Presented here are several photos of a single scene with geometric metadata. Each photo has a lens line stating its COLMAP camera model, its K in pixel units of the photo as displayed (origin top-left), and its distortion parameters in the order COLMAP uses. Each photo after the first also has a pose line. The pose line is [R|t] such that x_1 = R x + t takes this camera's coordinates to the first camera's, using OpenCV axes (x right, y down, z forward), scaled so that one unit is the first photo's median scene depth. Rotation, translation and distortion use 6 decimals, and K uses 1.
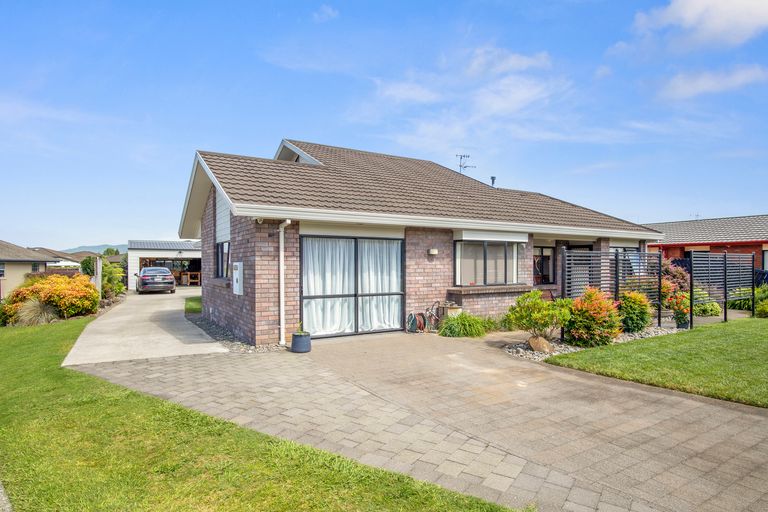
lens RADIAL K [[446.8, 0, 383.4], [0, 446.8, 269.0], [0, 0, 1]] dist [-0.000842, -0.000069]
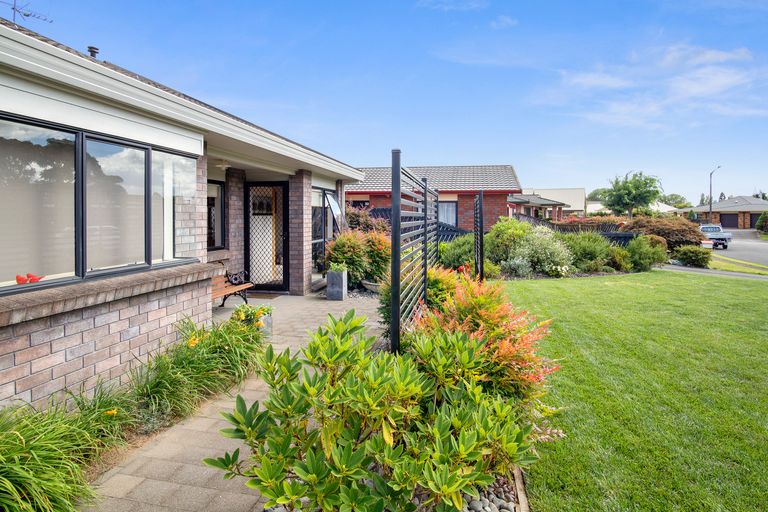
lens RADIAL K [[448.2, 0, 383.1], [0, 448.2, 218.5], [0, 0, 1]] dist [-0.000901, 0.000218]
pose [[0.674120, 0.000409, 0.738621, 0.138243], [0.001922, 0.999995, -0.002307, -0.003328], [-0.738619, 0.002974, 0.674117, 0.629939]]
